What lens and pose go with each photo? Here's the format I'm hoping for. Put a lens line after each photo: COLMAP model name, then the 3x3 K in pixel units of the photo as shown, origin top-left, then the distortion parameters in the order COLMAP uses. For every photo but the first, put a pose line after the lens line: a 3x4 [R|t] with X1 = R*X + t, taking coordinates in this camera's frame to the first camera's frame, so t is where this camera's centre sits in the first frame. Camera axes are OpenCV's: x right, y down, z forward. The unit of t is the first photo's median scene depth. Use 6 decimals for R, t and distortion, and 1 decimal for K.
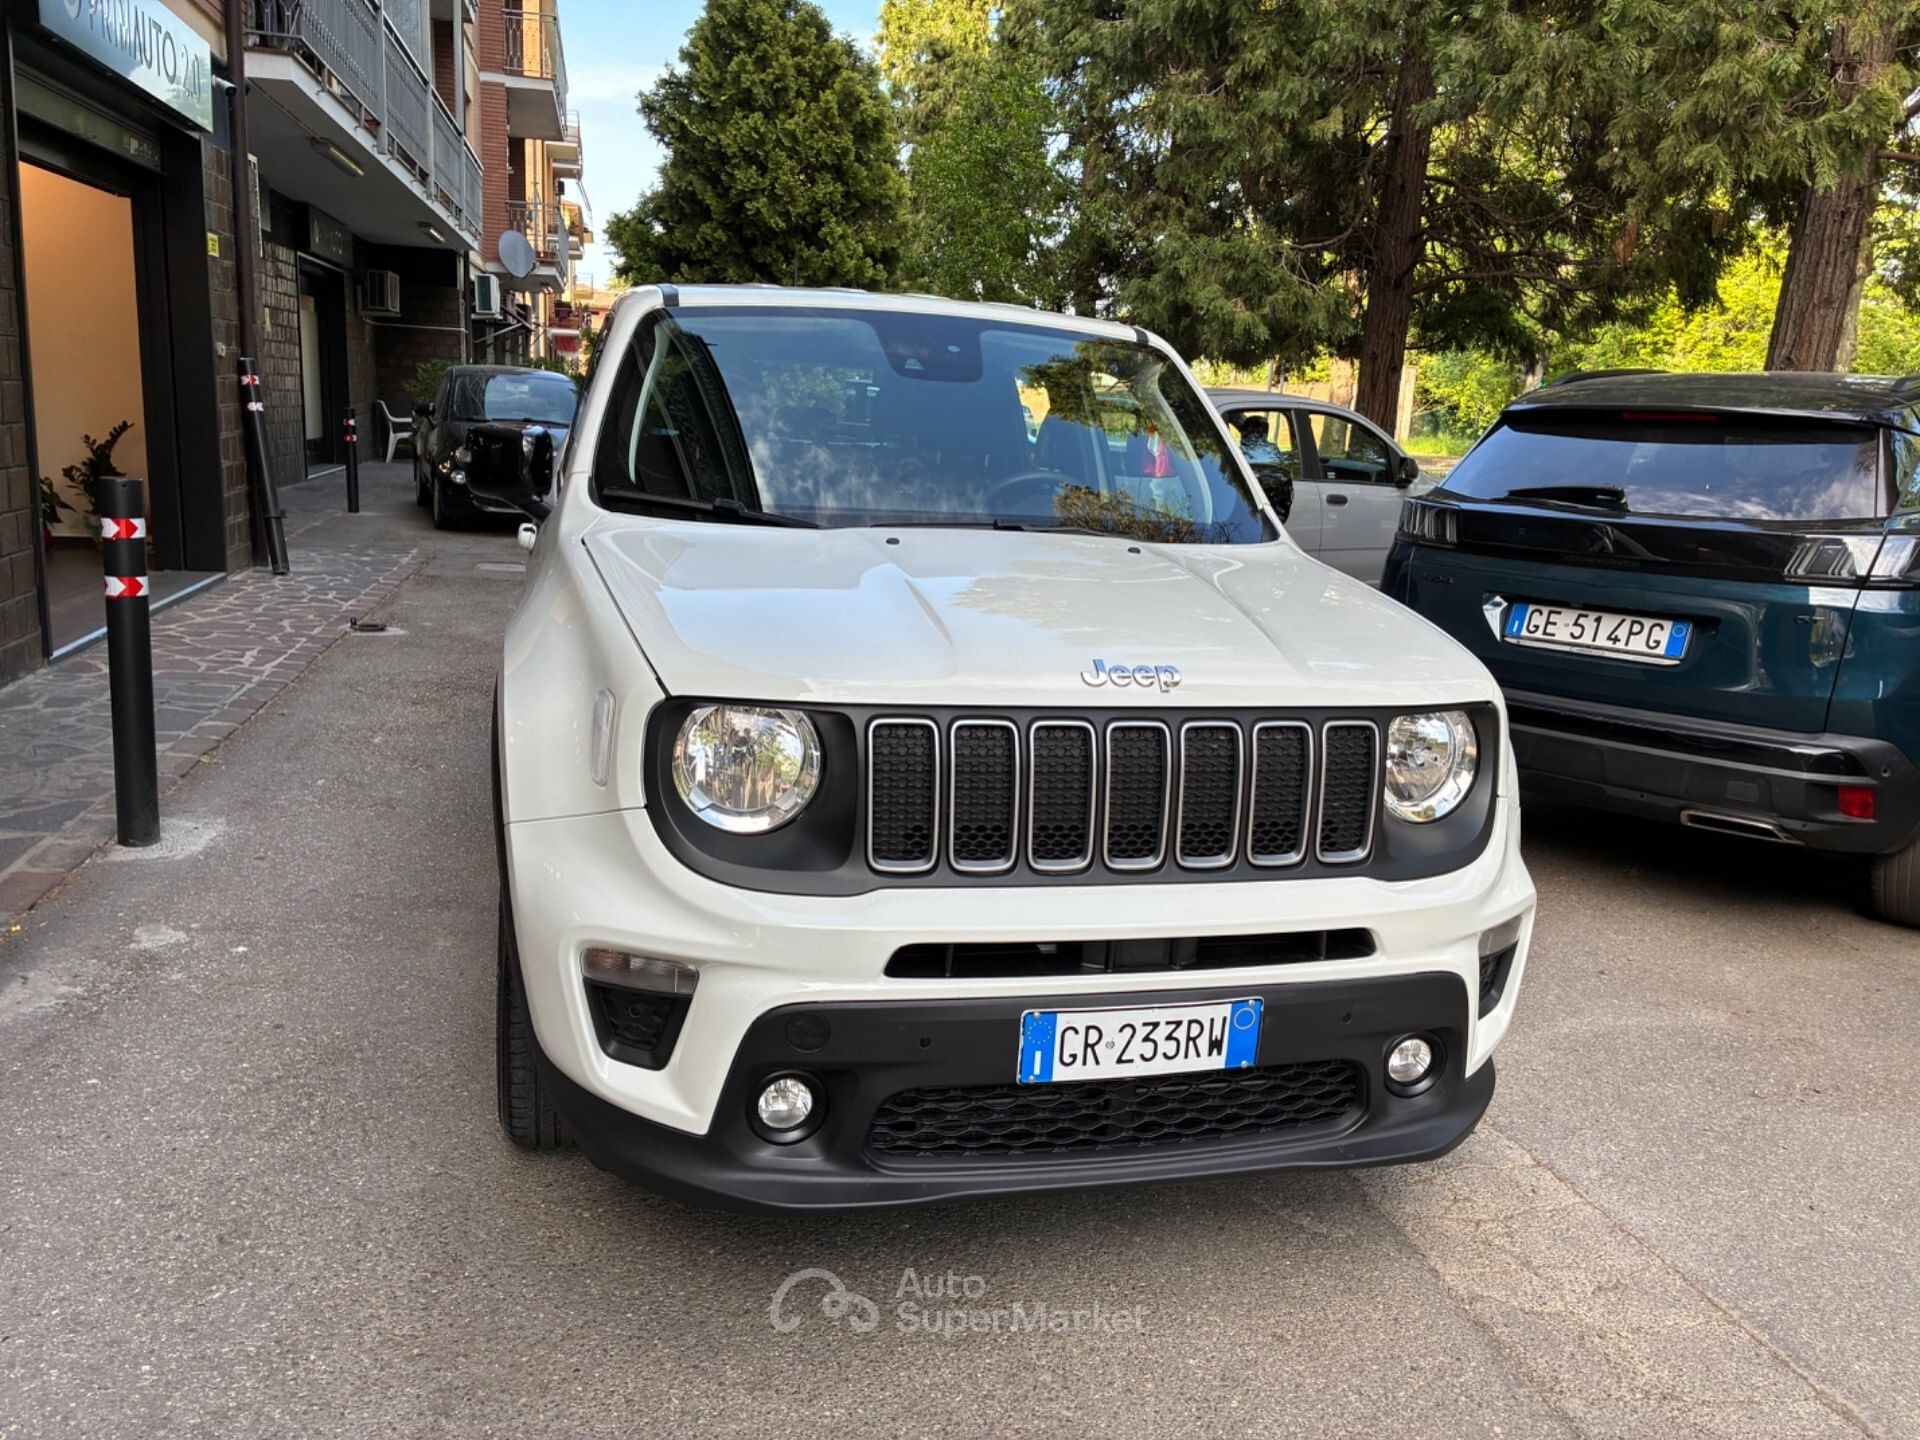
lens RADIAL K [[1456.2, 0, 960.0], [0, 1456.2, 720.0], [0, 0, 1]] dist [0.057863, -0.078409]
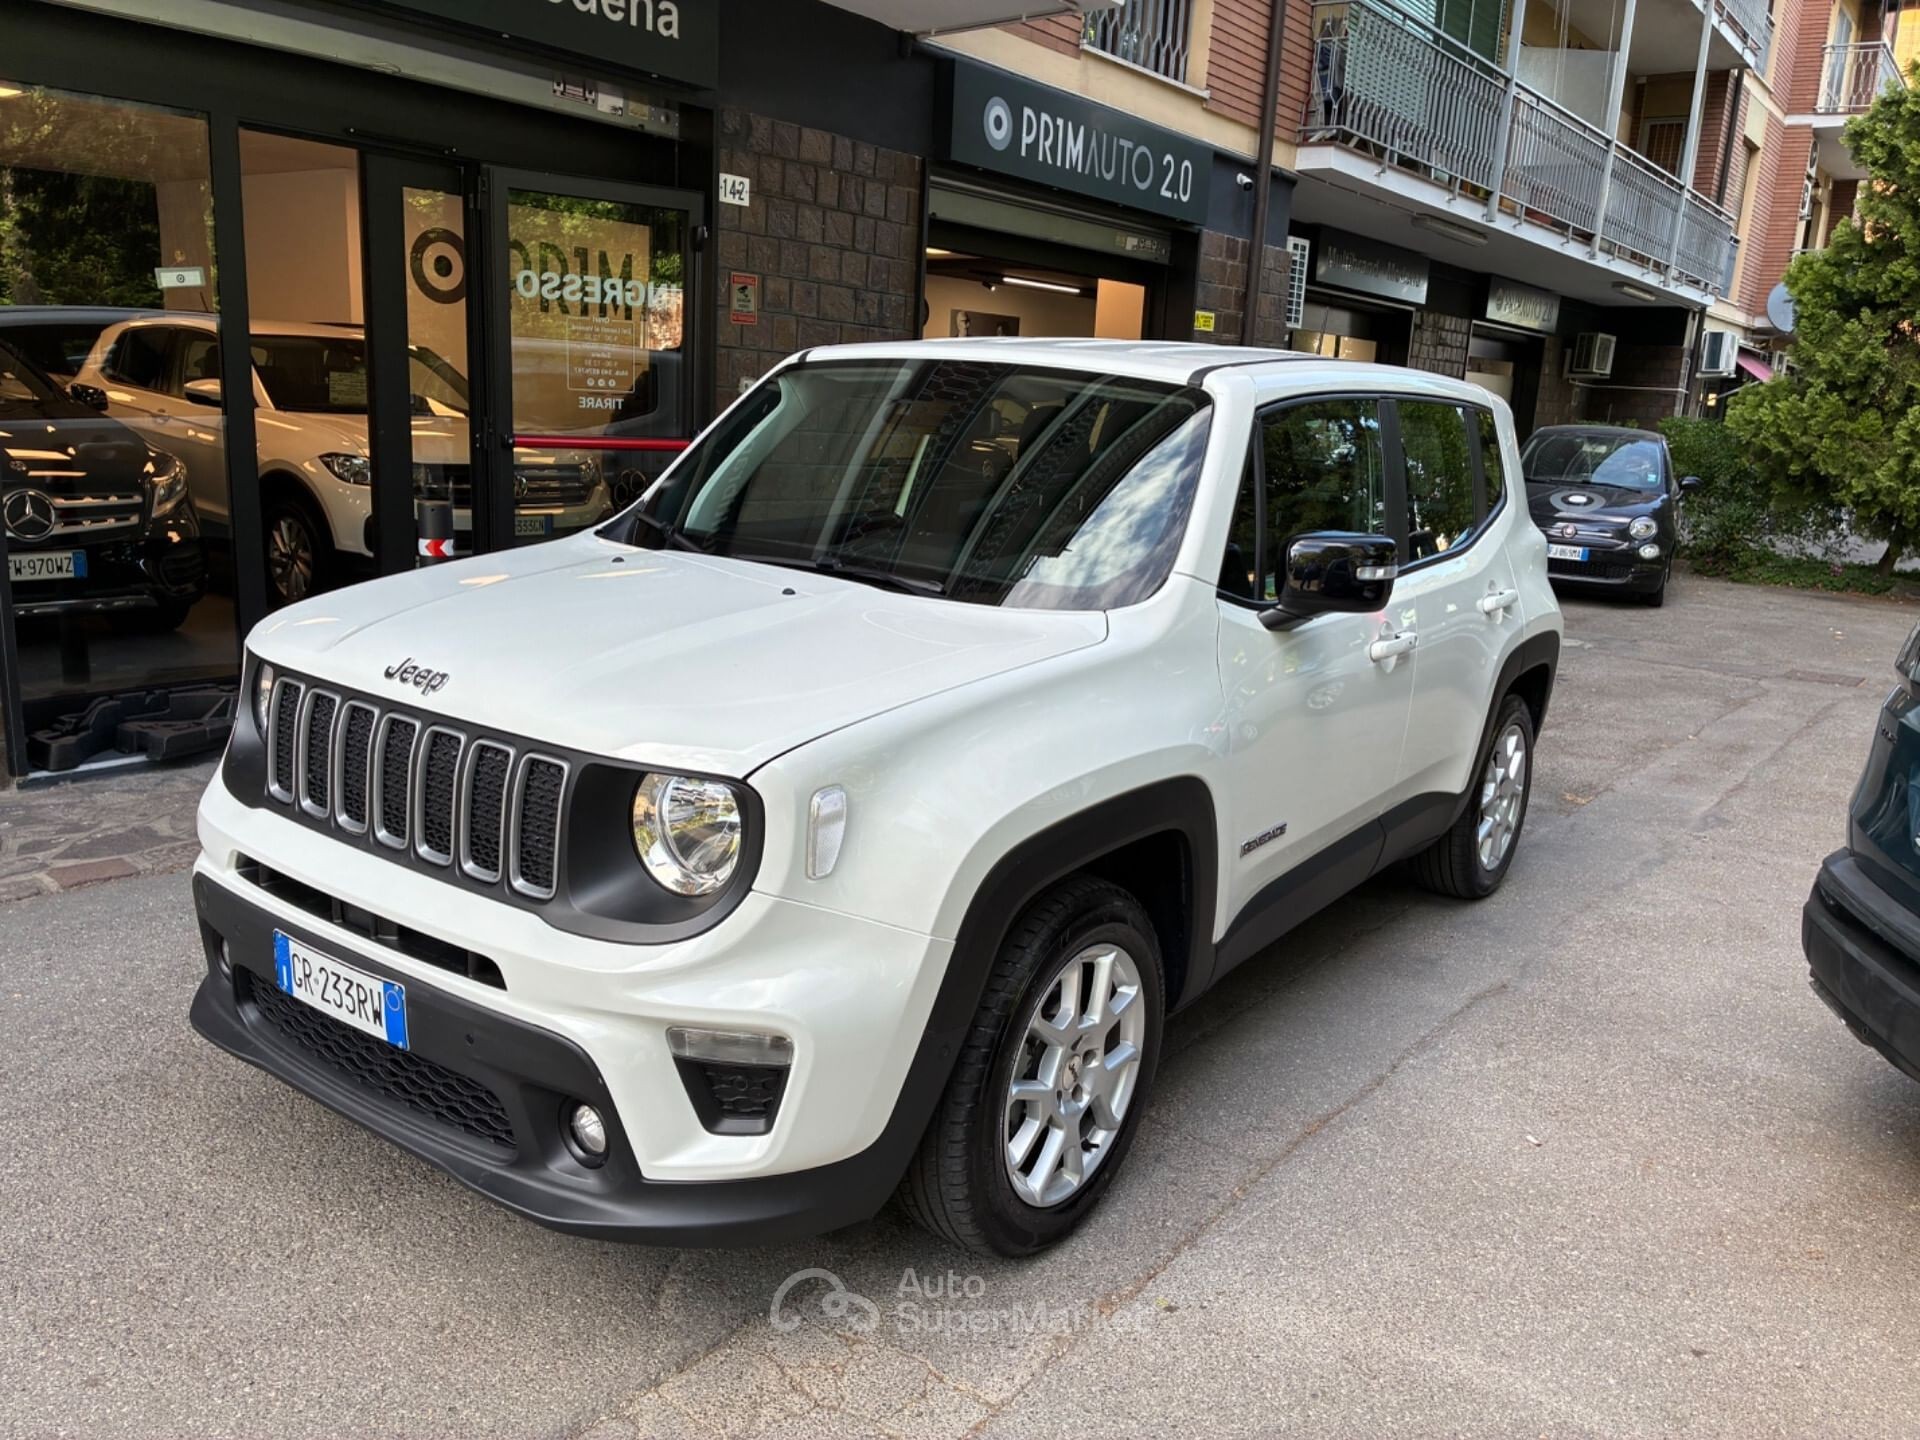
lens RADIAL K [[1419.4, 0, 960.0], [0, 1419.4, 720.0], [0, 0, 1]] dist [0.045375, -0.060558]
pose [[0.630962, 0.164911, -0.758084, 0.349629], [-0.190015, 0.980235, 0.055085, -0.046560], [0.752185, 0.109291, 0.649826, 0.189608]]
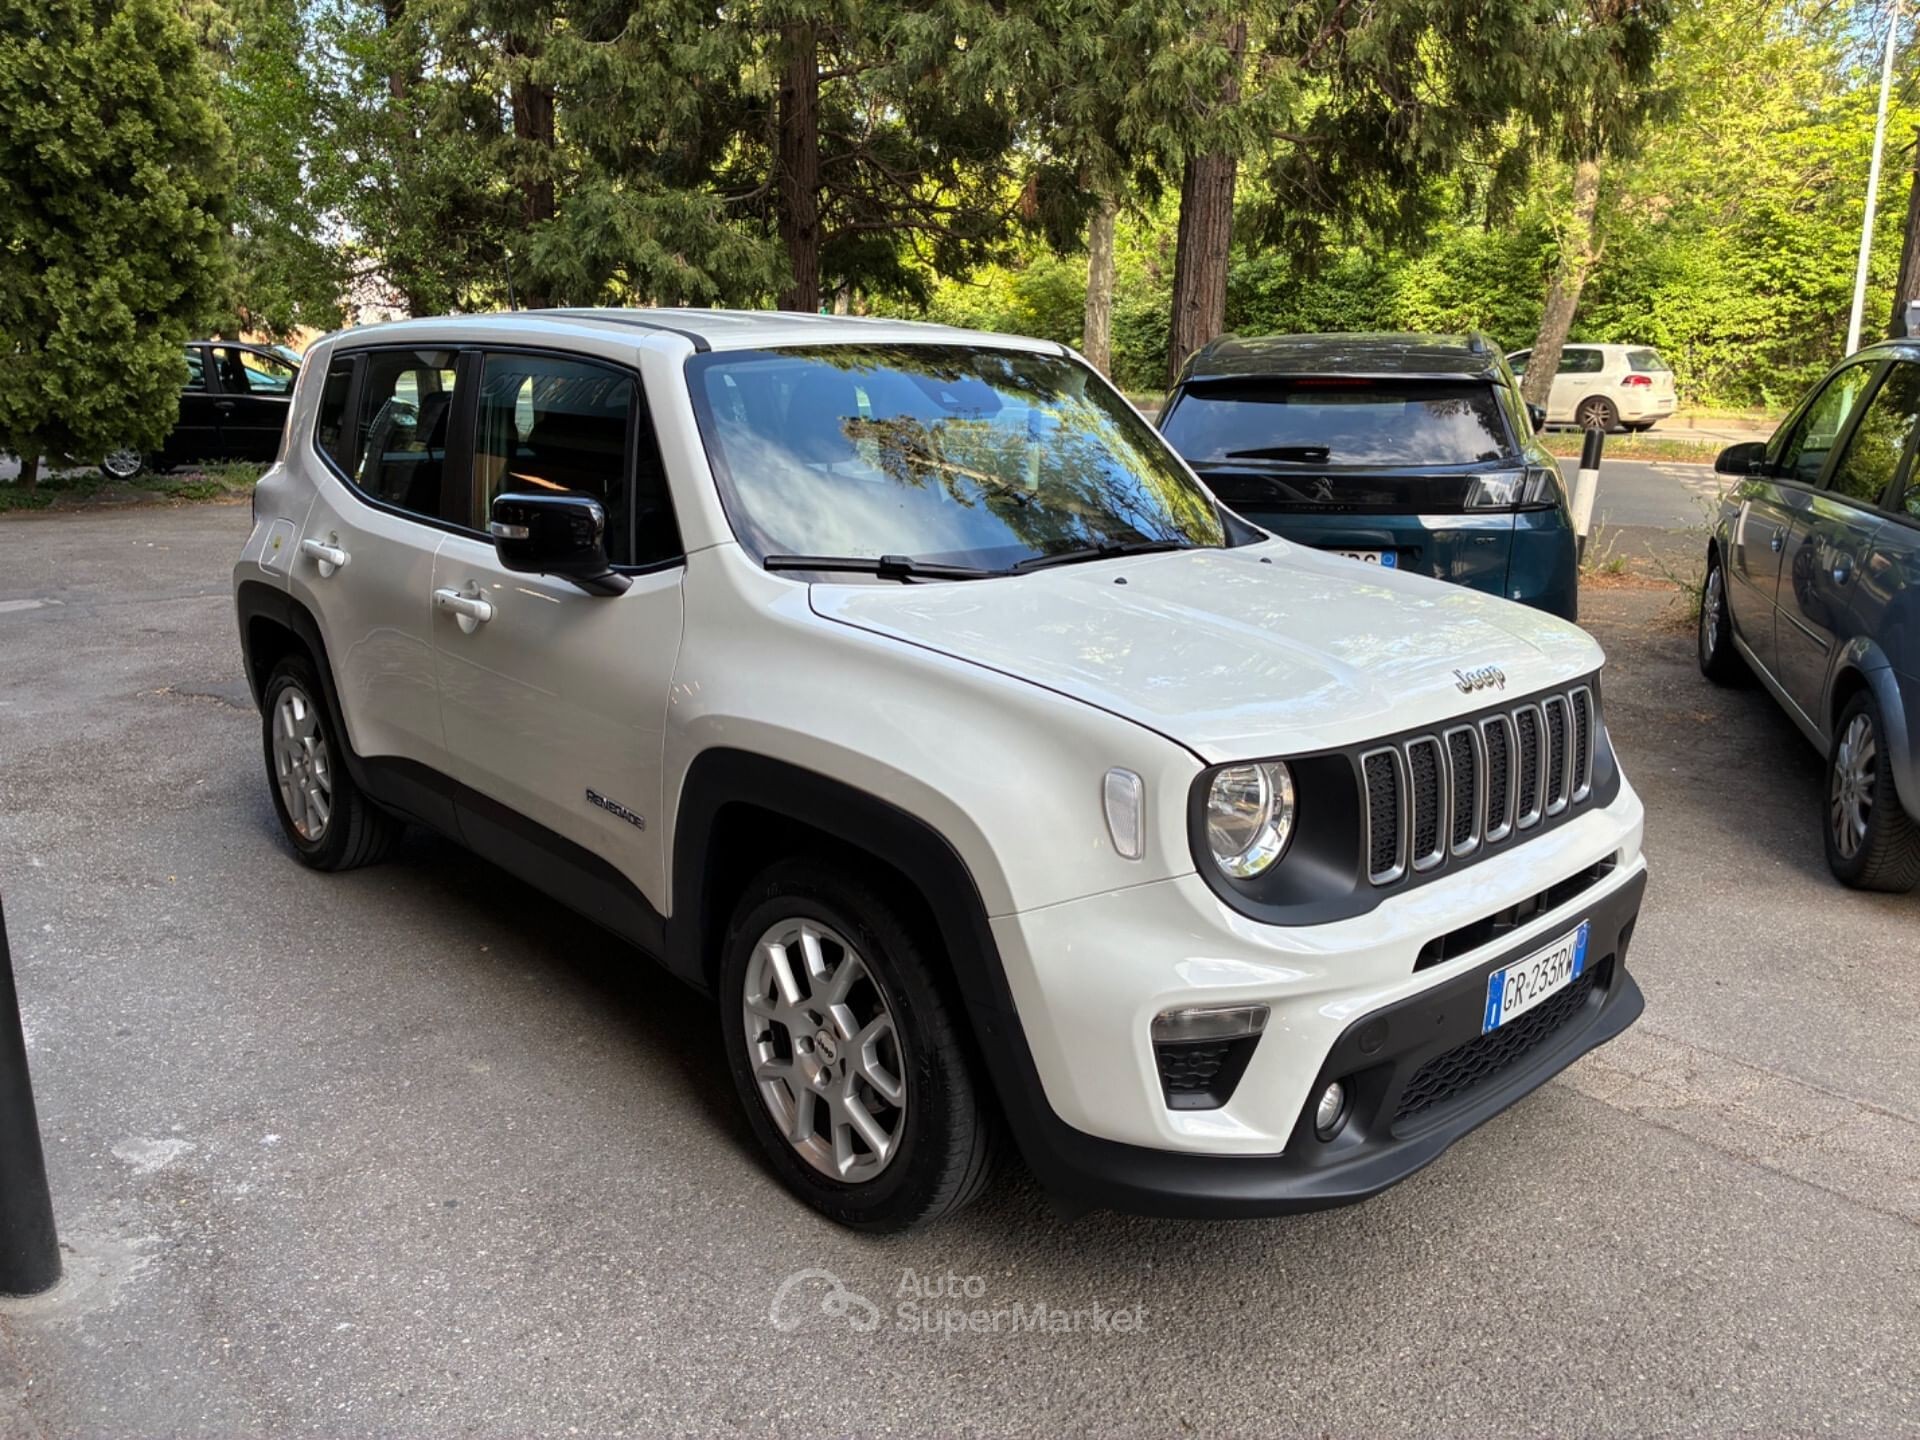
lens RADIAL K [[1458.9, 0, 938.7], [0, 1458.9, 714.3], [0, 0, 1]] dist [0.065225, -0.095905]
pose [[0.885288, -0.160469, 0.436480, -0.234348], [0.142173, 0.987033, 0.074515, -0.045140], [-0.442778, -0.003911, 0.896623, 0.035629]]
